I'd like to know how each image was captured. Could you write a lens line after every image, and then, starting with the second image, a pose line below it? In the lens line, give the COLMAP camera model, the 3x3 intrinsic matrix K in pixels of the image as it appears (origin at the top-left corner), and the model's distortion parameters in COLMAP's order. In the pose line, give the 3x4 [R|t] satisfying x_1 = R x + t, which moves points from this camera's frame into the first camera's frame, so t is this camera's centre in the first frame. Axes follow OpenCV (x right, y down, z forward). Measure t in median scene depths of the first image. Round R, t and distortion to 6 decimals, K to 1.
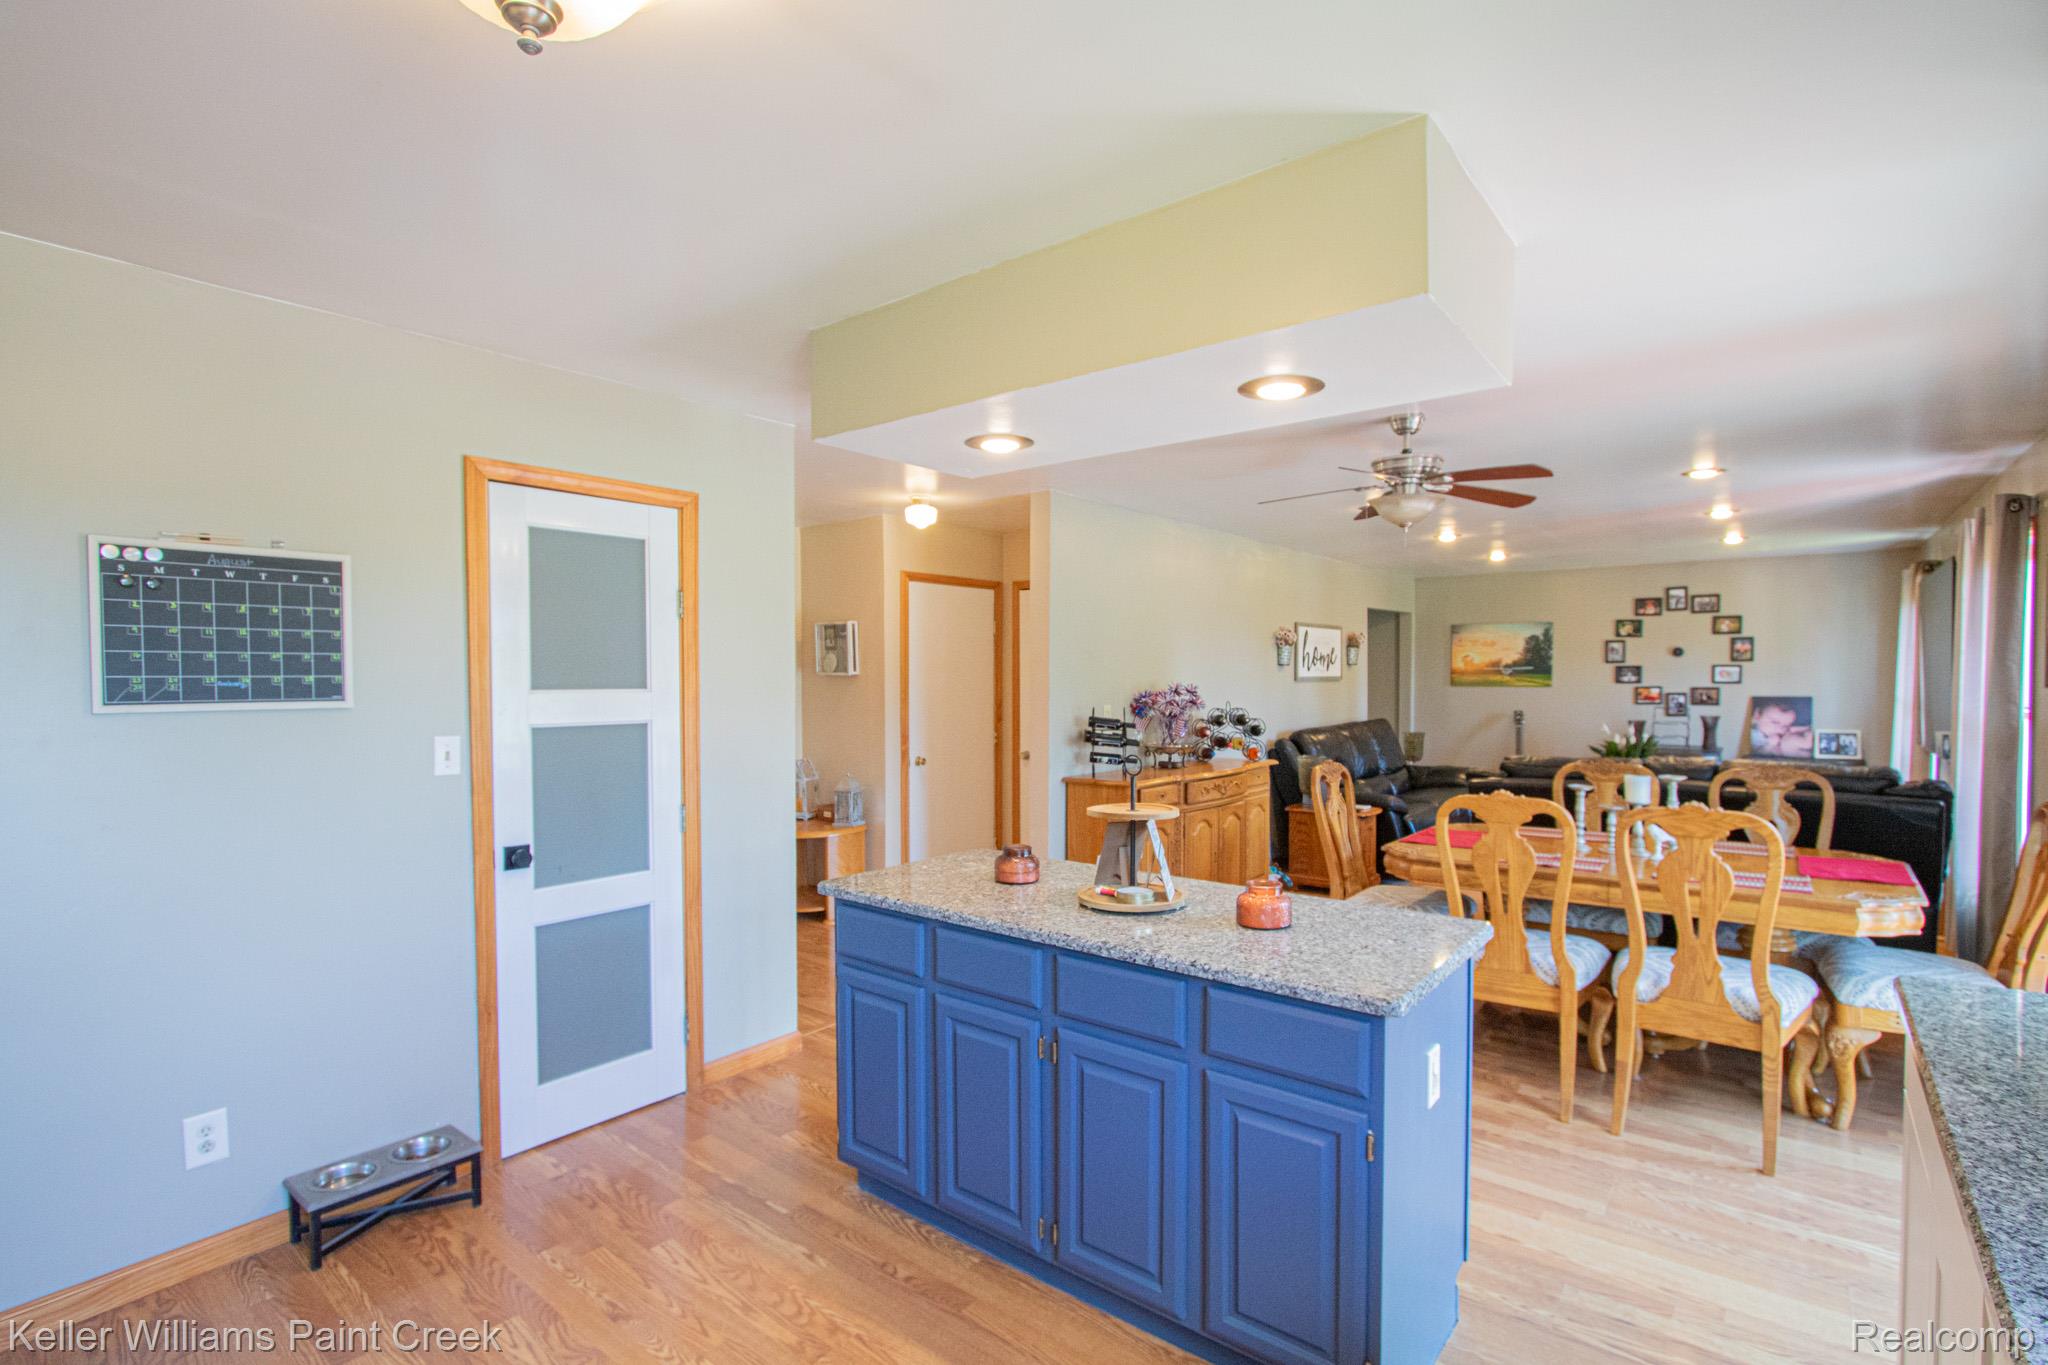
lens RADIAL K [[961.2, 0, 1018.9], [0, 961.2, 686.1], [0, 0, 1]] dist [-0.011373, 0.001106]
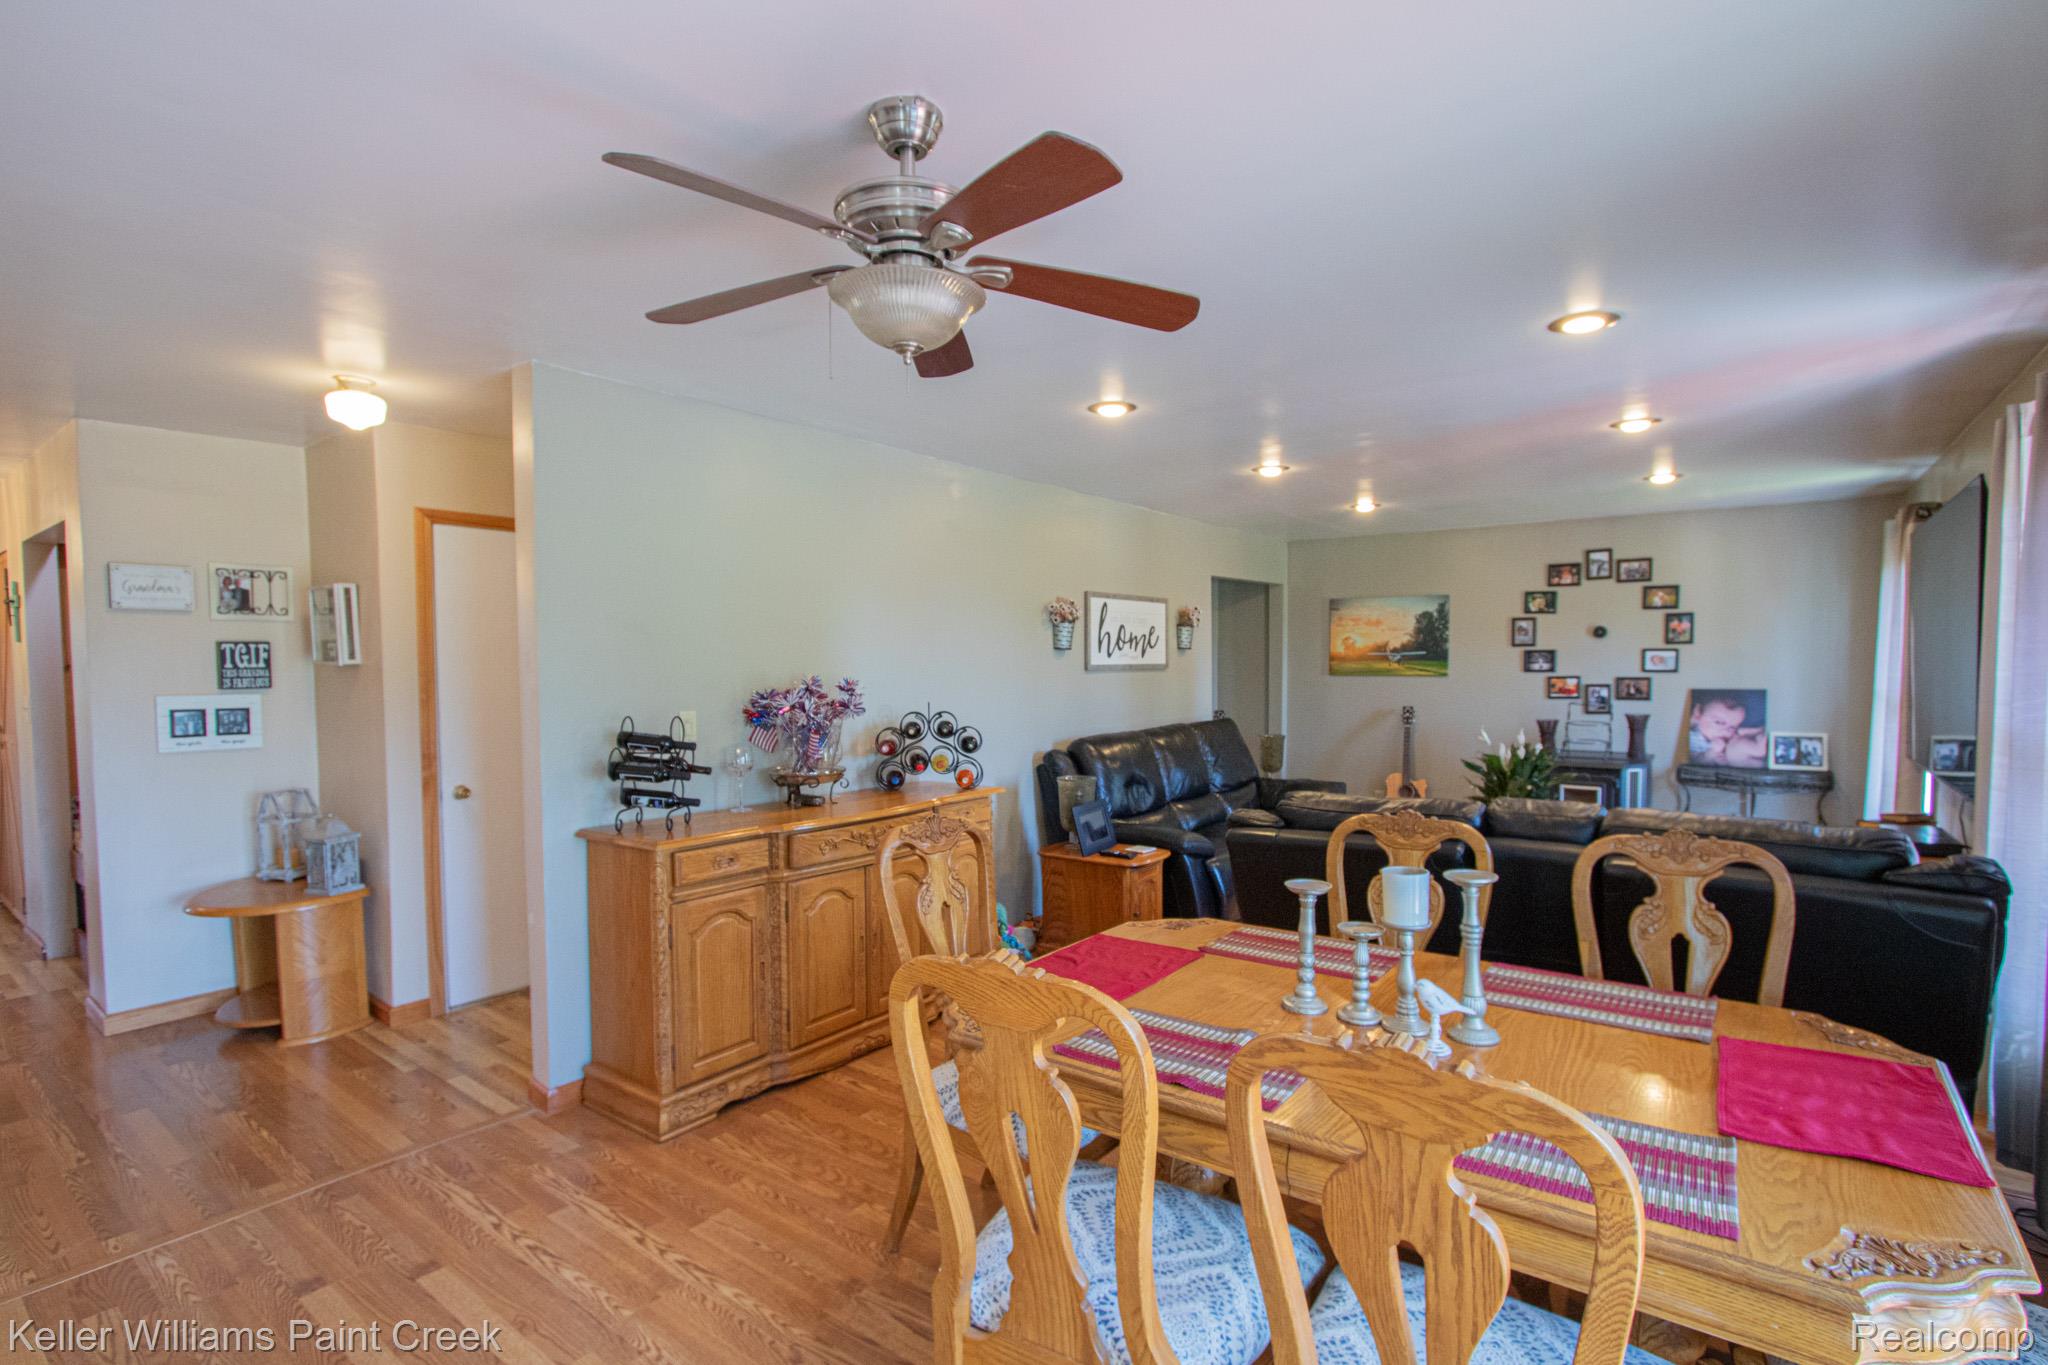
lens RADIAL K [[961.2, 0, 1029.1], [0, 961.2, 687.0], [0, 0, 1]] dist [-0.011373, 0.001106]
pose [[0.999468, -0.002430, 0.032511, 0.204514], [0.001926, 0.999878, 0.015518, -0.004108], [-0.032545, -0.015447, 0.999351, 0.240591]]
